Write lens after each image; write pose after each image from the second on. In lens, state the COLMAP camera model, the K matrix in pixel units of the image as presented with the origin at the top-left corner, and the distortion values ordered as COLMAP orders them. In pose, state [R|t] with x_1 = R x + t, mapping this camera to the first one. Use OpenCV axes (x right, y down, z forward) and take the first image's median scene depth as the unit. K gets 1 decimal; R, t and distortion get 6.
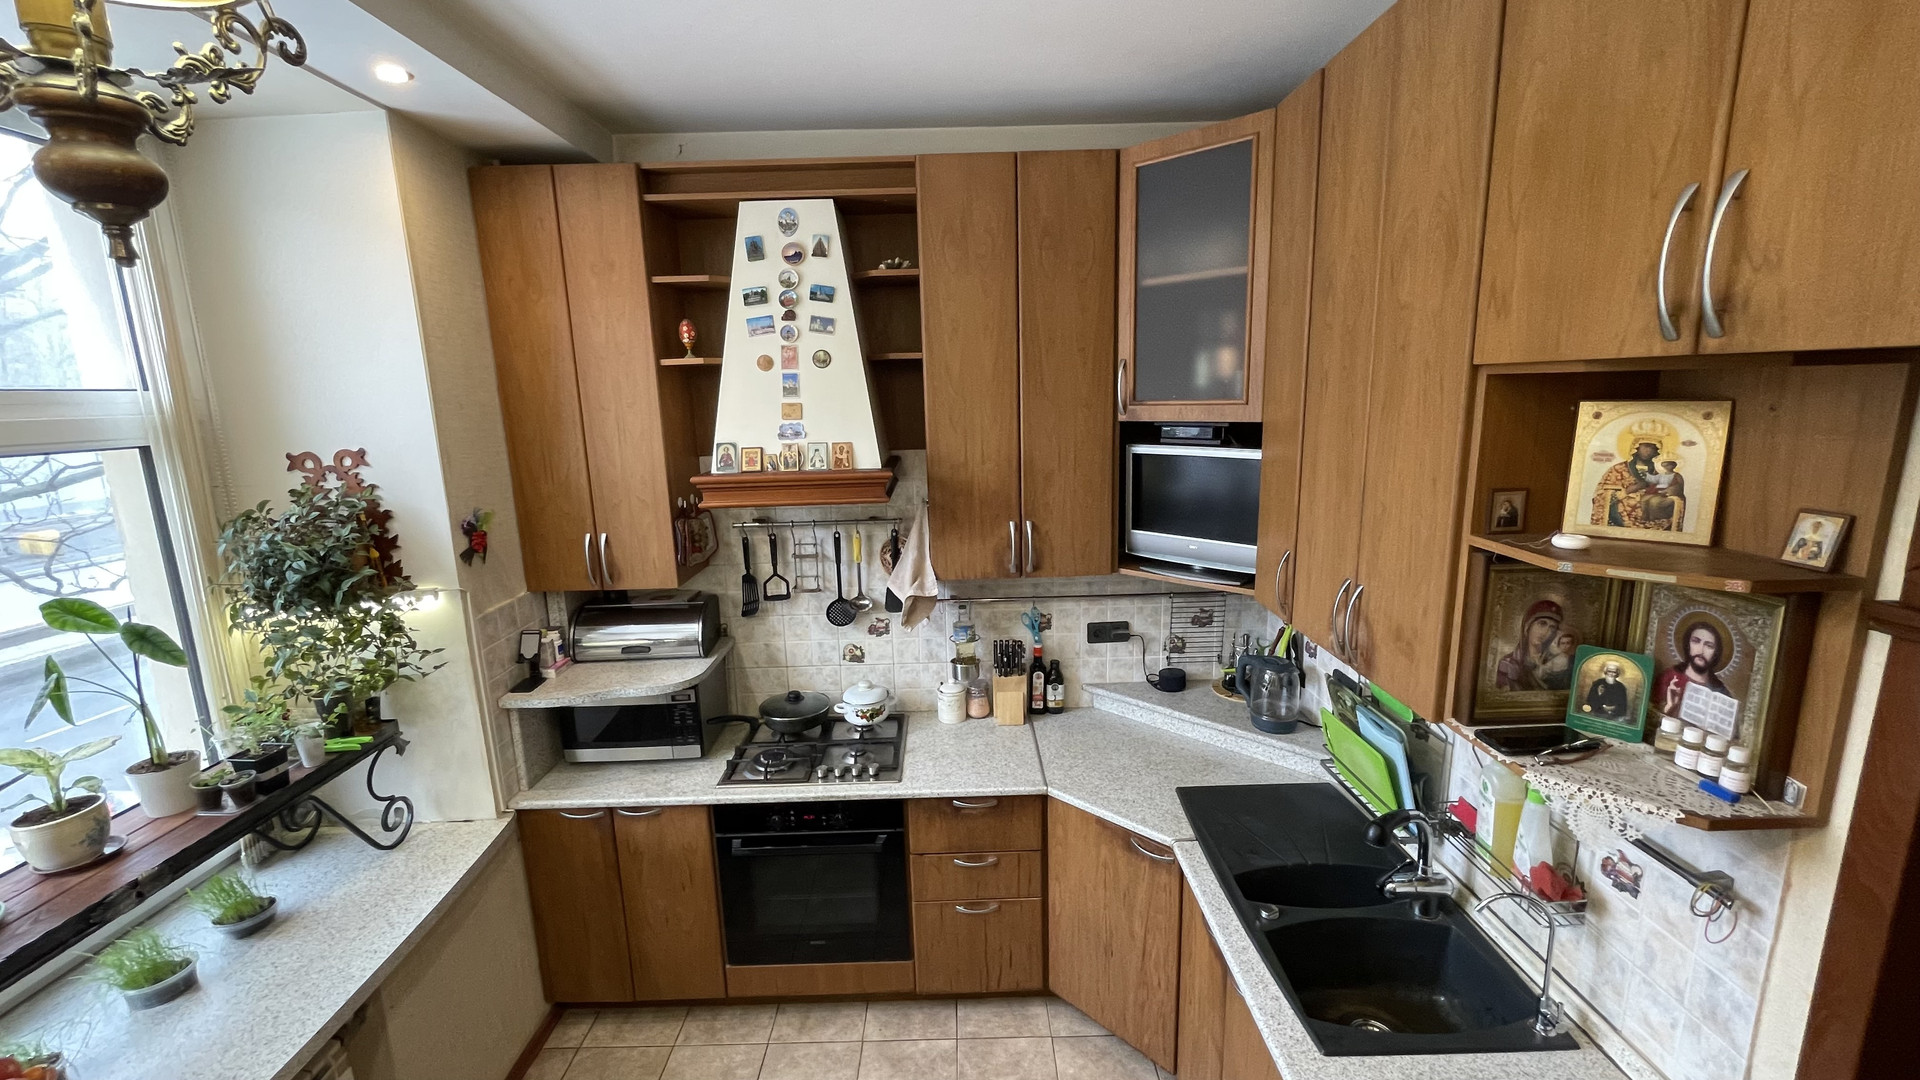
lens RADIAL K [[777.4, 0, 957.5], [0, 777.4, 543.2], [0, 0, 1]] dist [-0.001943, -0.000535]
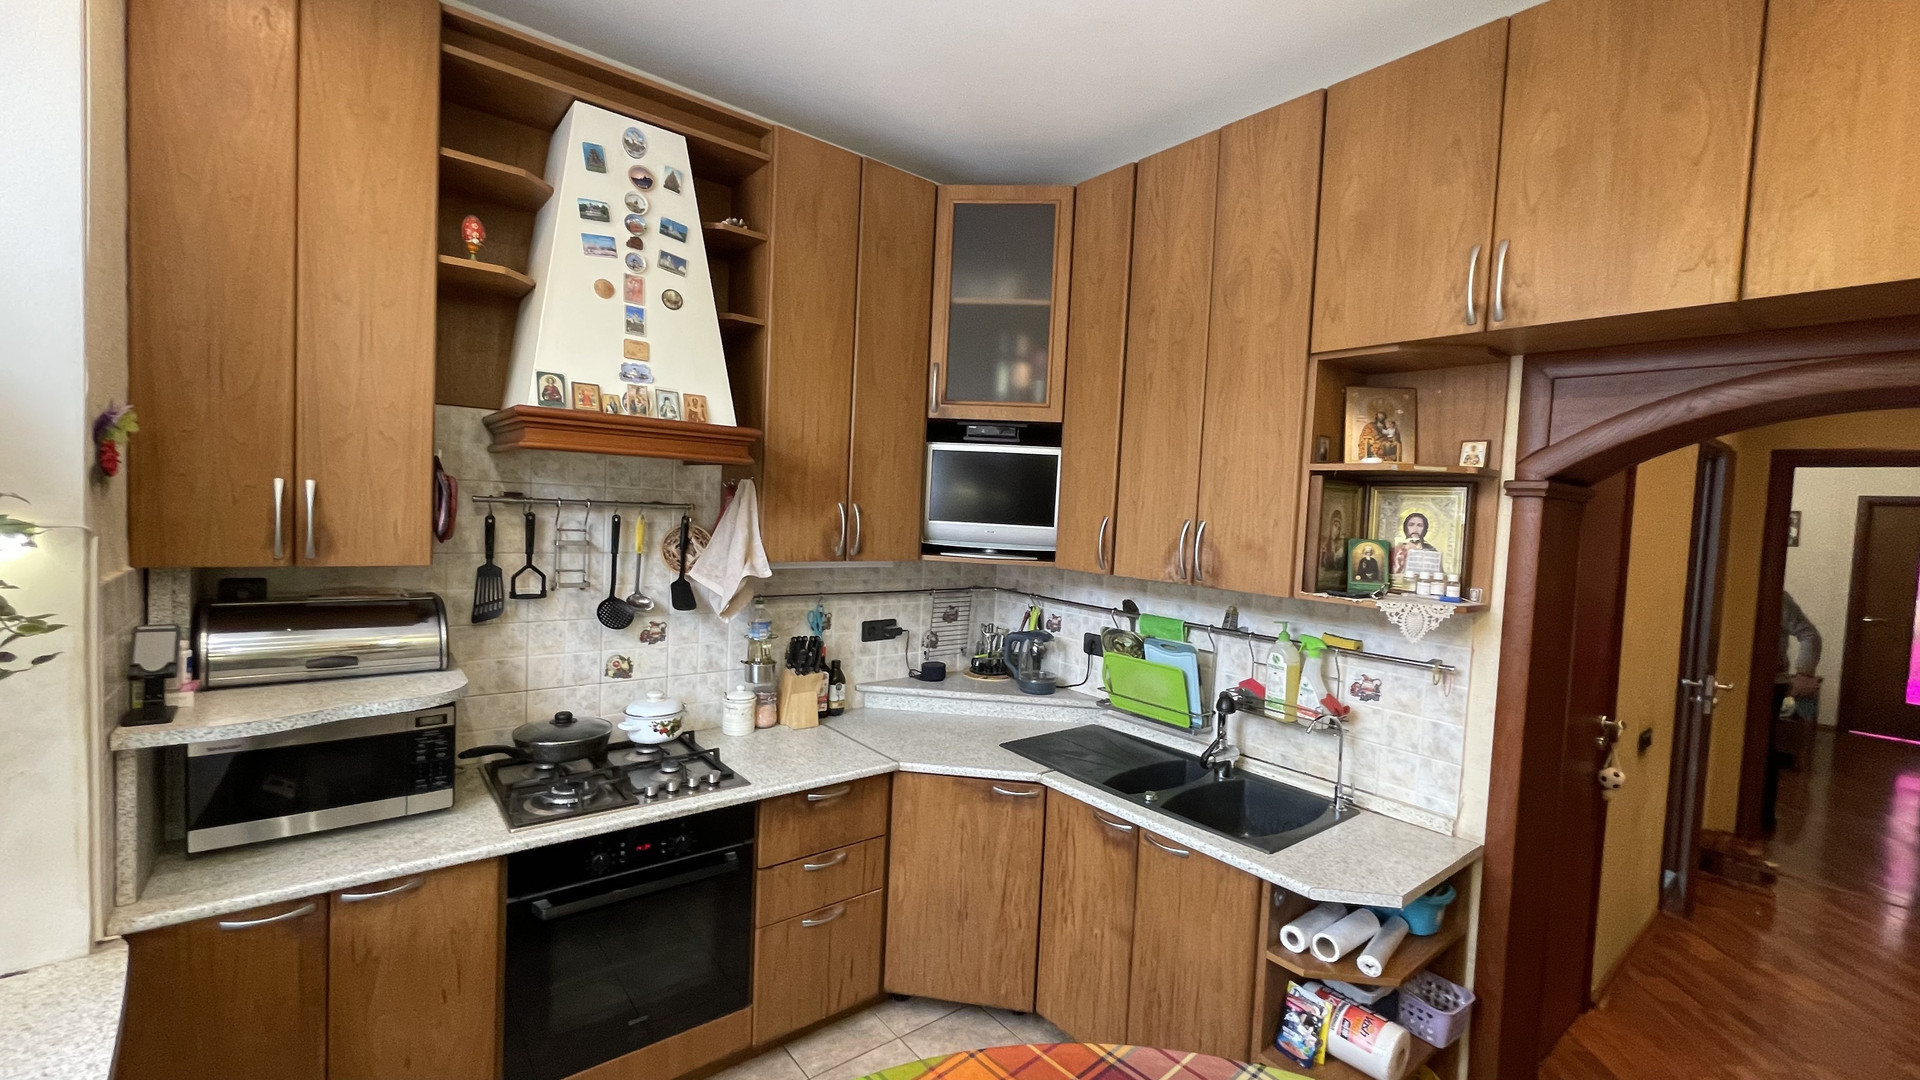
lens RADIAL K [[777.4, 0, 957.5], [0, 777.4, 543.2], [0, 0, 1]] dist [-0.001943, -0.000535]
pose [[0.782833, 0.034132, 0.621294, -0.447439], [0.053307, 0.991145, -0.121618, 0.158373], [-0.619944, 0.128326, 0.774082, 0.143659]]
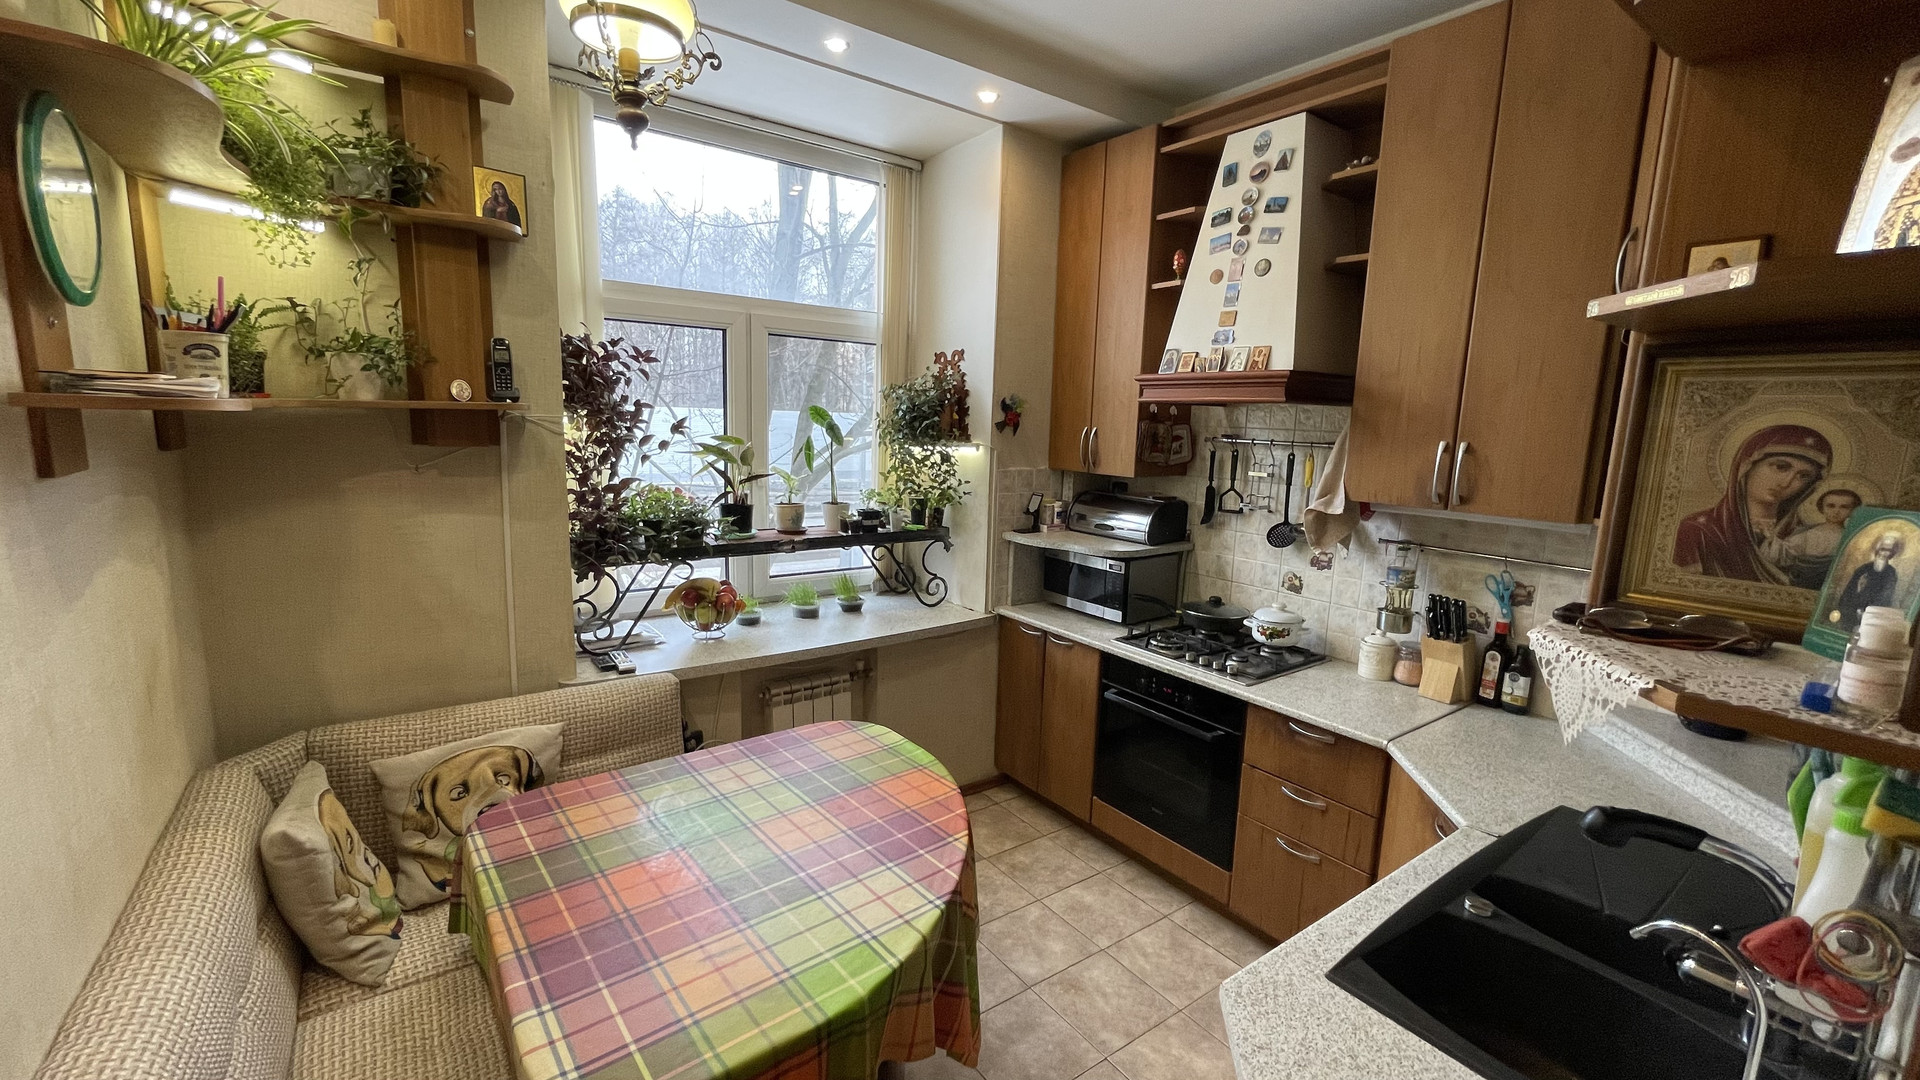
lens RADIAL K [[777.4, 0, 957.5], [0, 777.4, 543.2], [0, 0, 1]] dist [-0.001943, -0.000535]
pose [[0.579337, 0.176851, -0.795671, 0.476010], [-0.204771, 0.976449, 0.067936, 0.137109], [0.788947, 0.123573, 0.601907, 0.082077]]
